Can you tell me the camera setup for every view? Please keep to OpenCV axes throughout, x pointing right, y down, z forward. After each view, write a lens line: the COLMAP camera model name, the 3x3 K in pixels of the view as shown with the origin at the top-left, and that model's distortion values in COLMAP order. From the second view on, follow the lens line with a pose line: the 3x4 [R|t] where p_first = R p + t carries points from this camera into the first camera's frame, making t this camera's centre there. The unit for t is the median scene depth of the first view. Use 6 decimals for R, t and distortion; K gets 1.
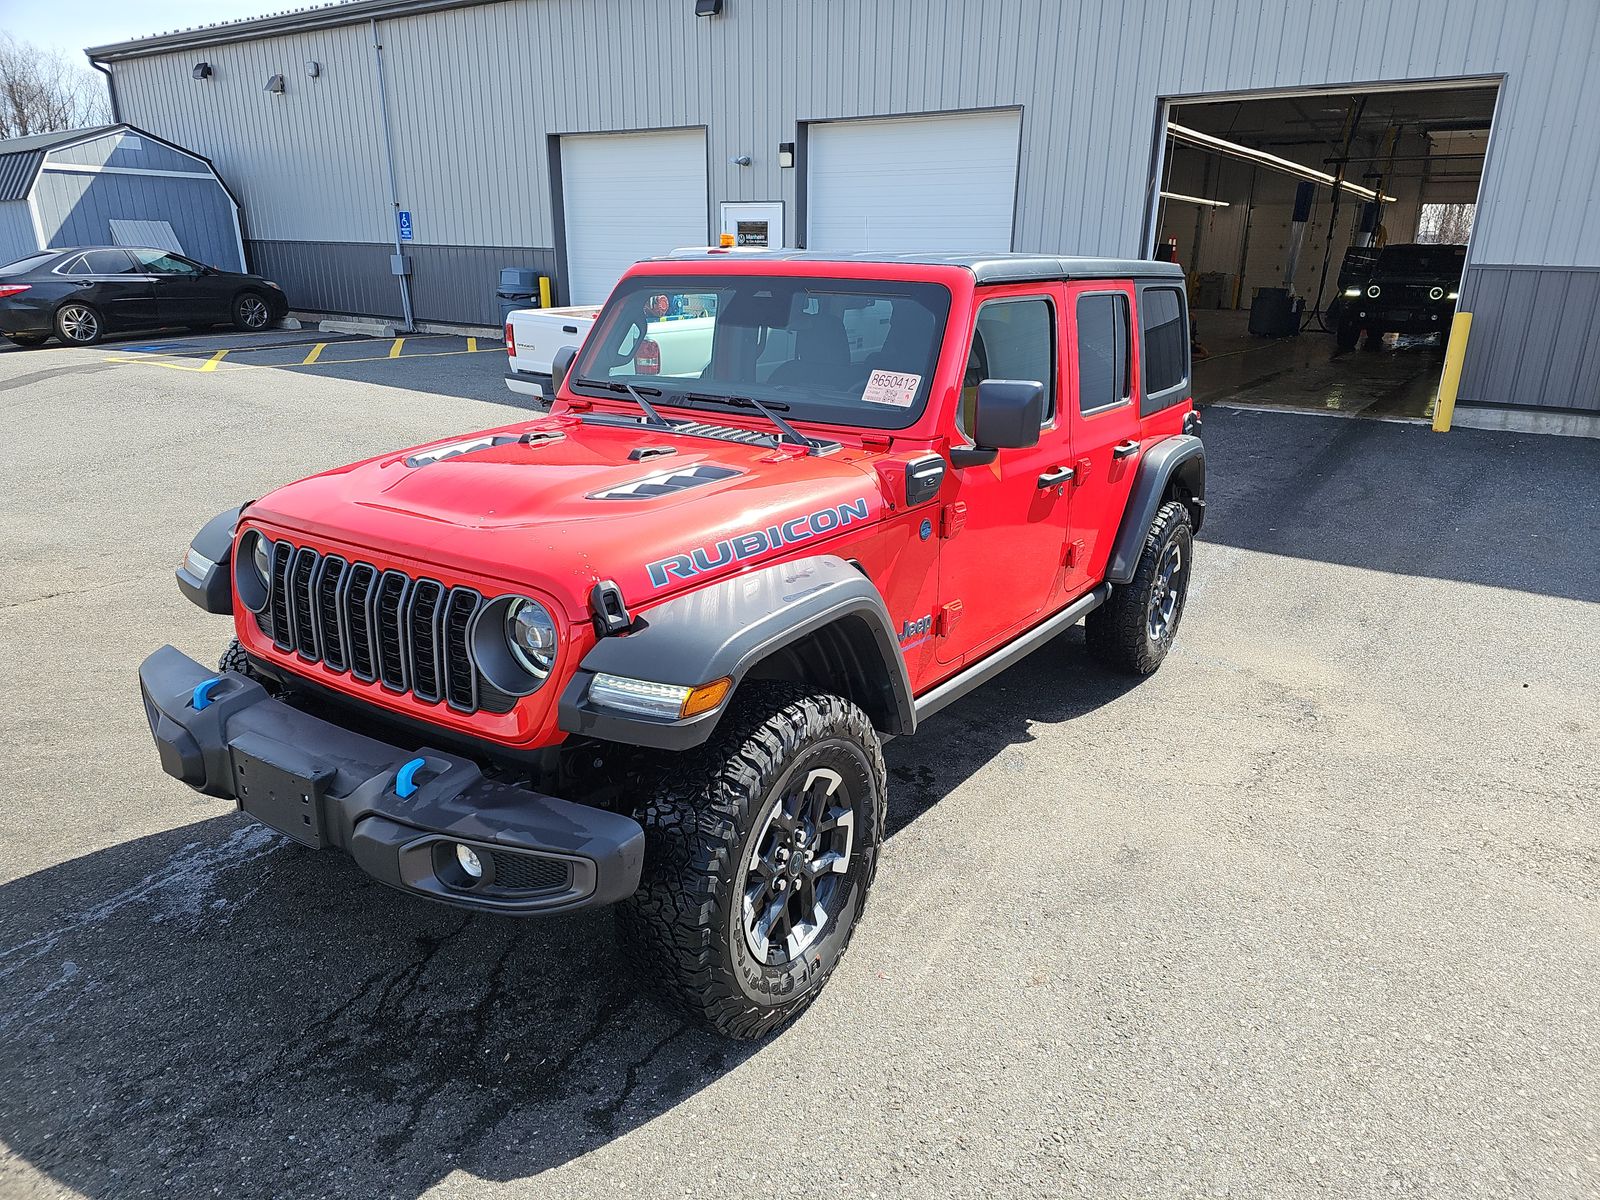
lens RADIAL K [[1068.3, 0, 798.7], [0, 1068.3, 620.4], [0, 0, 1]] dist [0.063986, -0.061566]
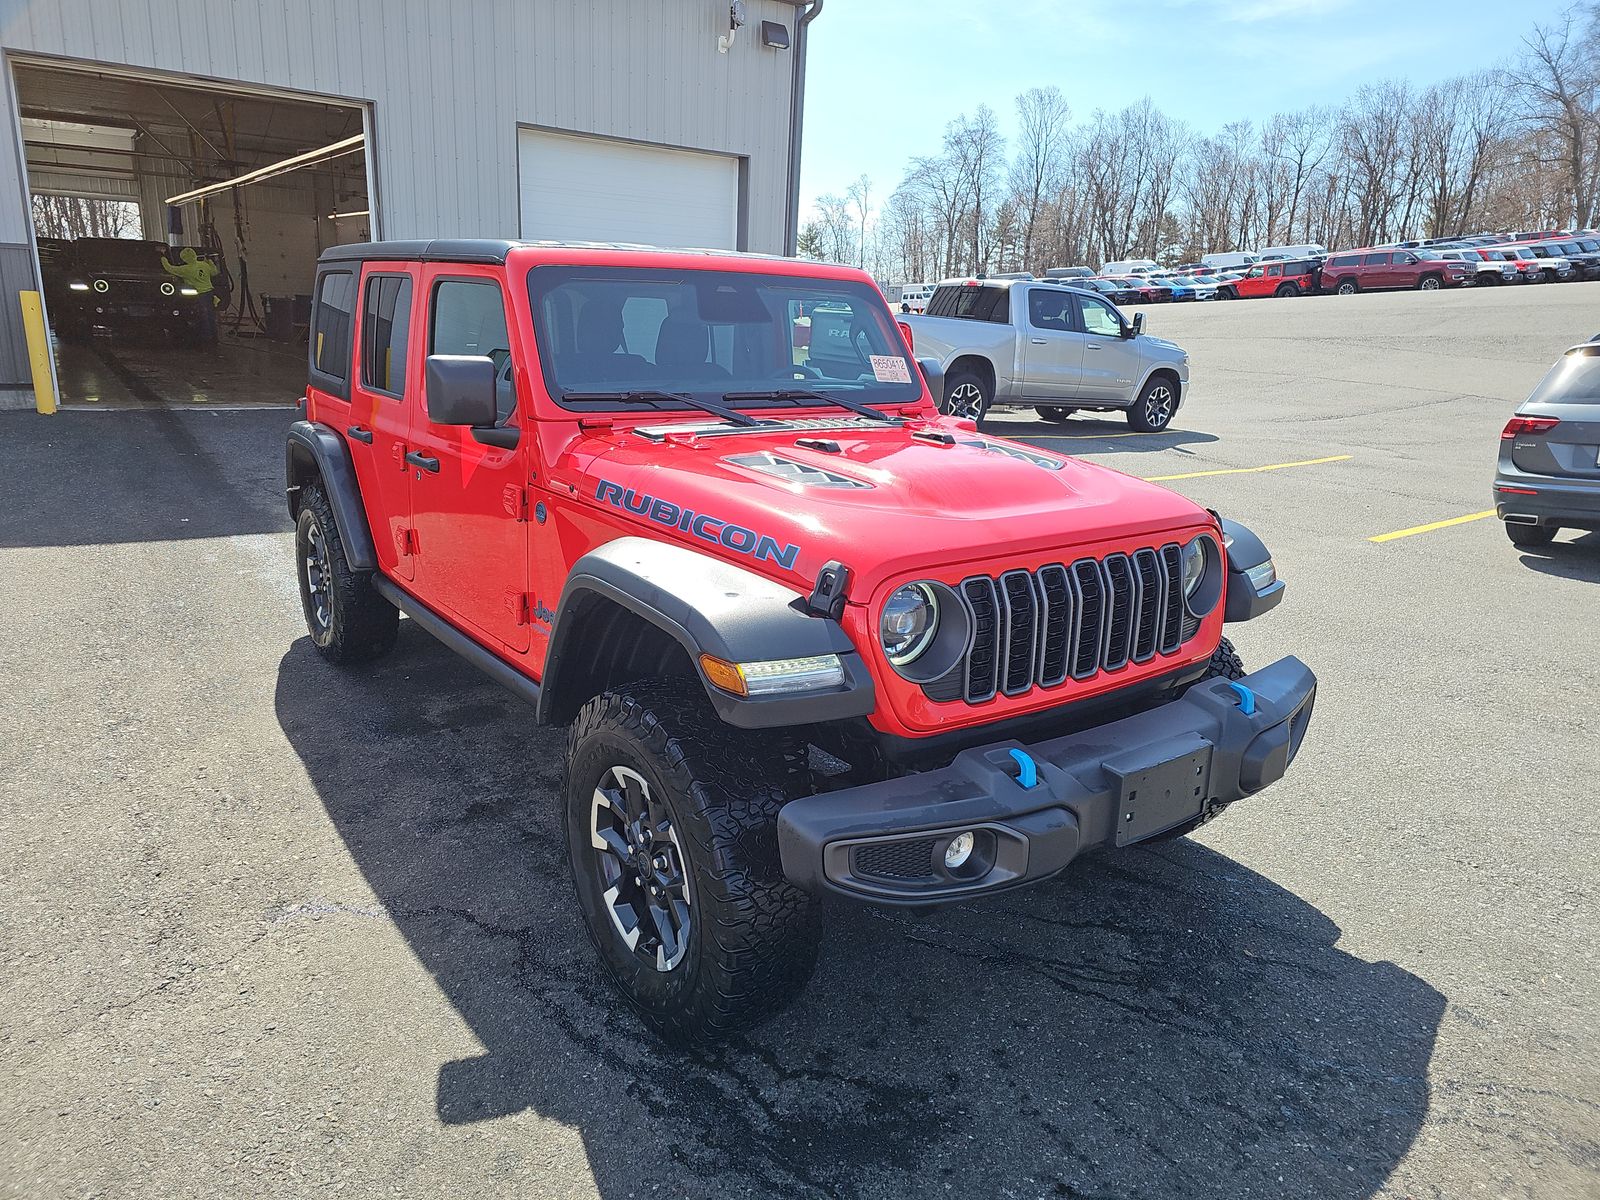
lens RADIAL K [[1053.5, 0, 819.4], [0, 1053.5, 601.4], [0, 0, 1]] dist [0.062505, -0.043563]
pose [[0.317646, -0.260257, 0.911793, -0.318171], [0.269233, 0.946773, 0.176448, -0.058169], [-0.909184, 0.189437, 0.370809, 0.197955]]
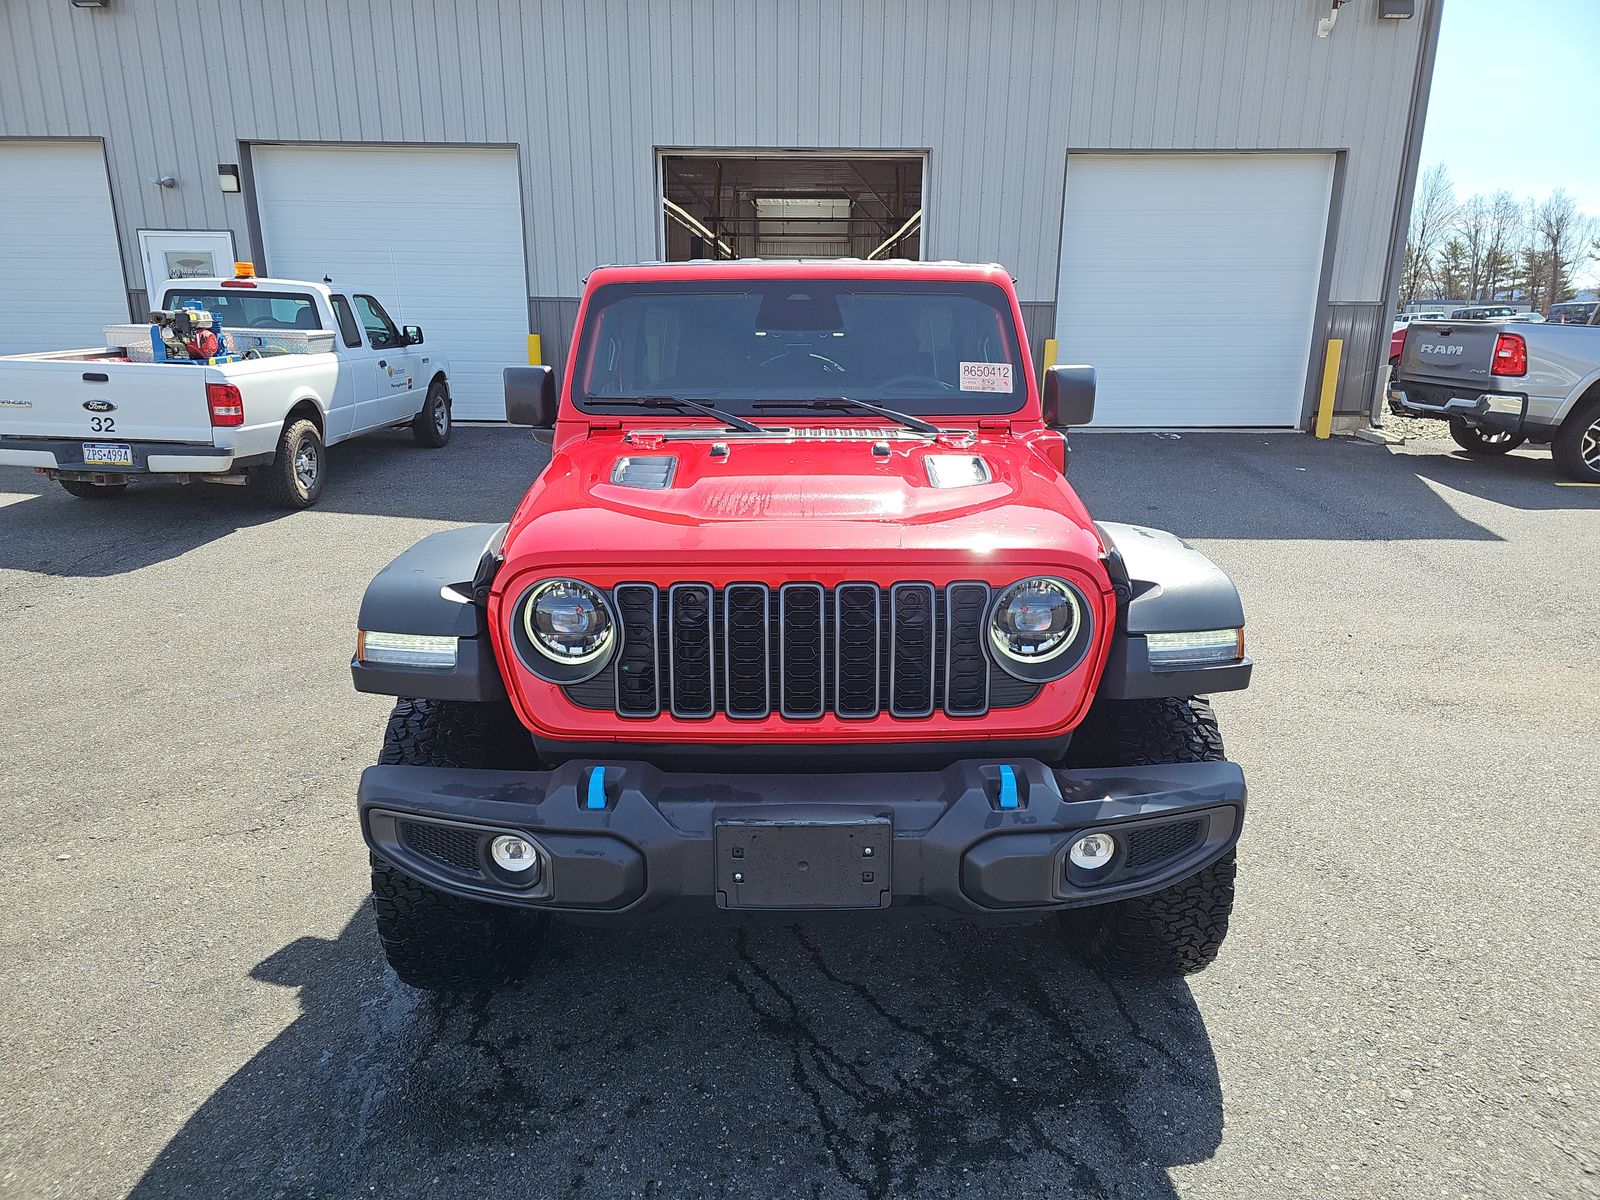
lens RADIAL K [[1068.3, 0, 798.7], [0, 1068.3, 620.4], [0, 0, 1]] dist [0.063986, -0.061566]
pose [[0.811719, -0.169754, 0.558835, -0.206396], [0.194614, 0.980762, 0.015239, -0.008840], [-0.550670, 0.096388, 0.829139, 0.068091]]
